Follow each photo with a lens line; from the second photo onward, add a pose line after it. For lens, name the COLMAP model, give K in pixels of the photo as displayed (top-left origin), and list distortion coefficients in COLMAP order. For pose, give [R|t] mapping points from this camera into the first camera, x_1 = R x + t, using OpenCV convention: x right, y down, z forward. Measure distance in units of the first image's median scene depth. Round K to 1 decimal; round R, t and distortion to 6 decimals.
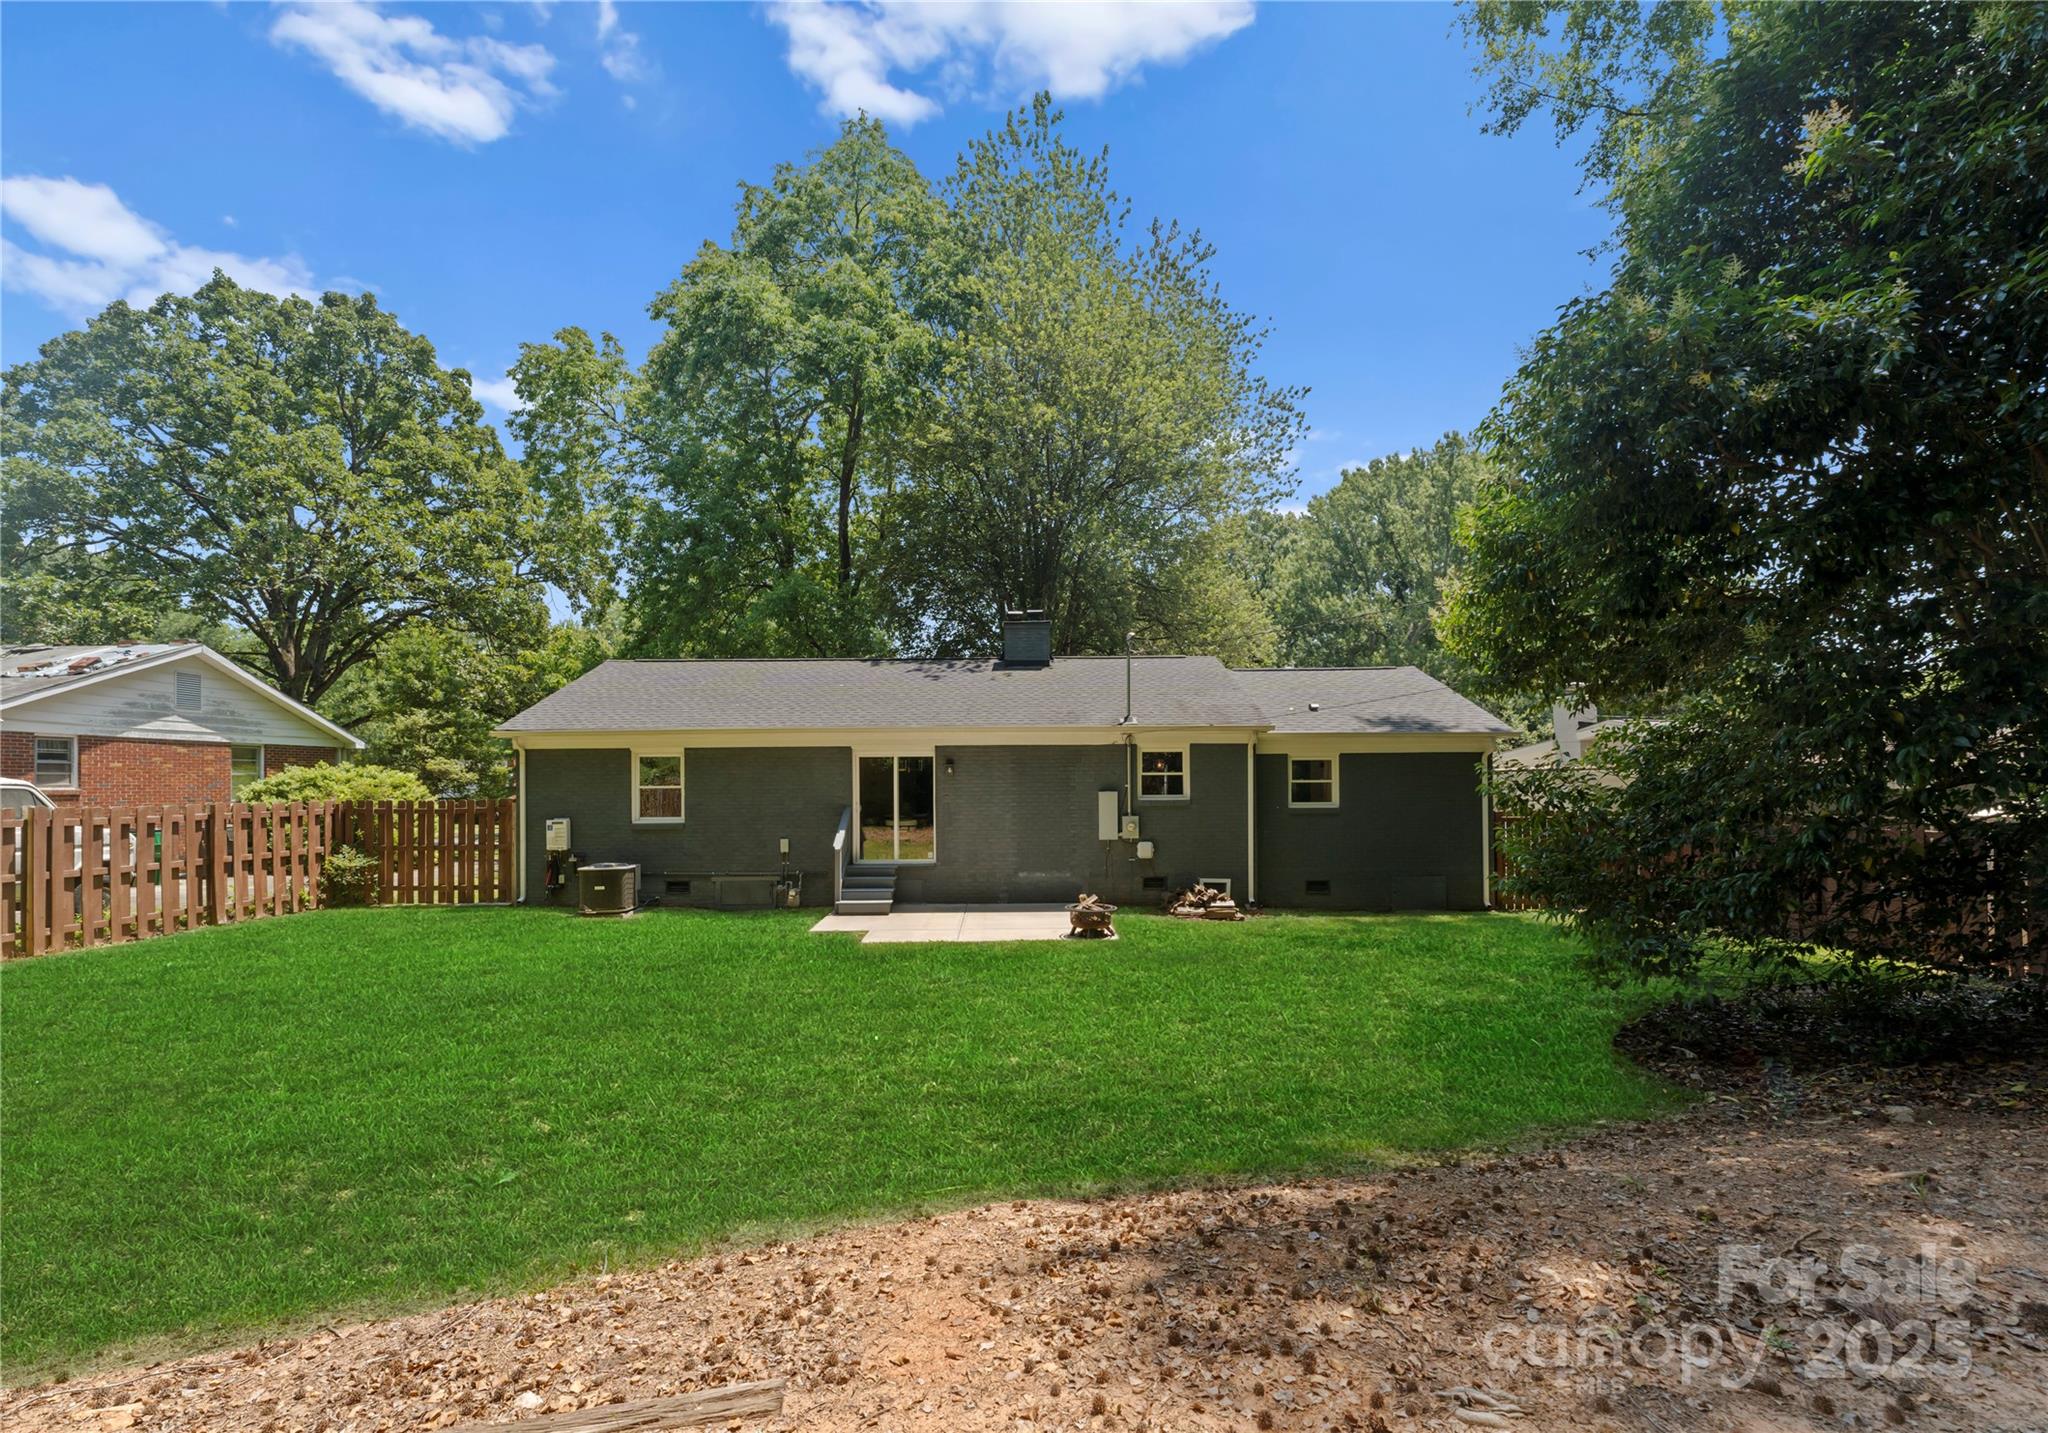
lens RADIAL K [[963.2, 0, 1024.0], [0, 963.2, 716.5], [0, 0, 1]] dist [0.001509, 0.000409]
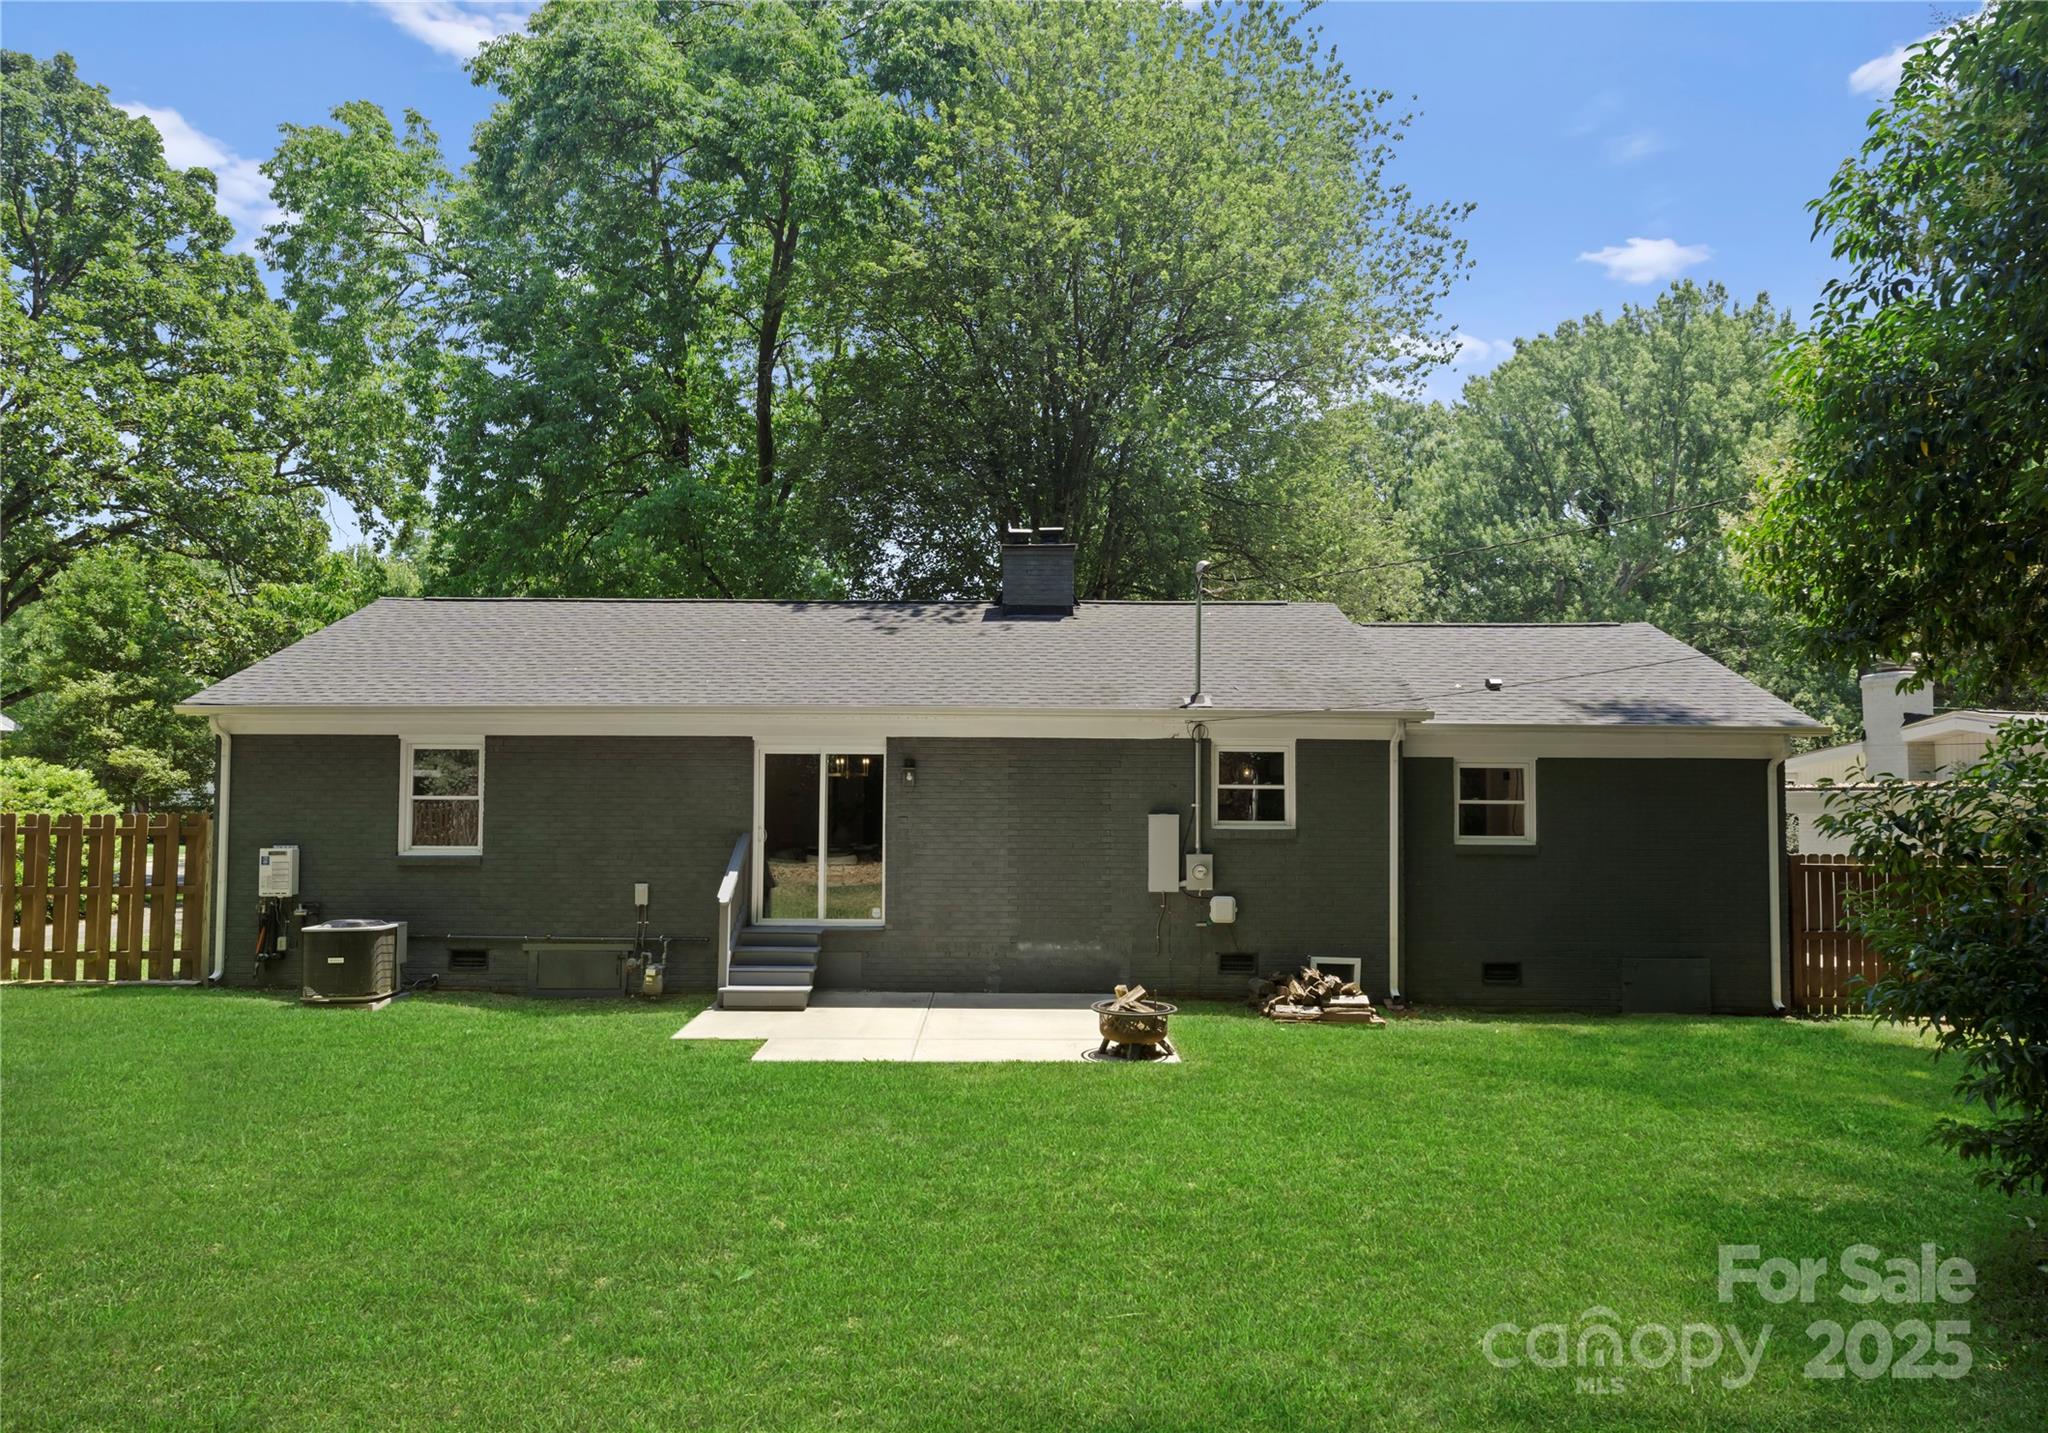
lens RADIAL K [[1001.6, 0, 1024.0], [0, 1001.6, 716.5], [0, 0, 1]] dist [0.001111, 0.000694]
pose [[0.999114, 0.011427, -0.040510, 0.021216], [-0.011345, 0.999933, 0.002252, 0.013370], [0.040533, -0.001791, 0.999177, 0.328537]]
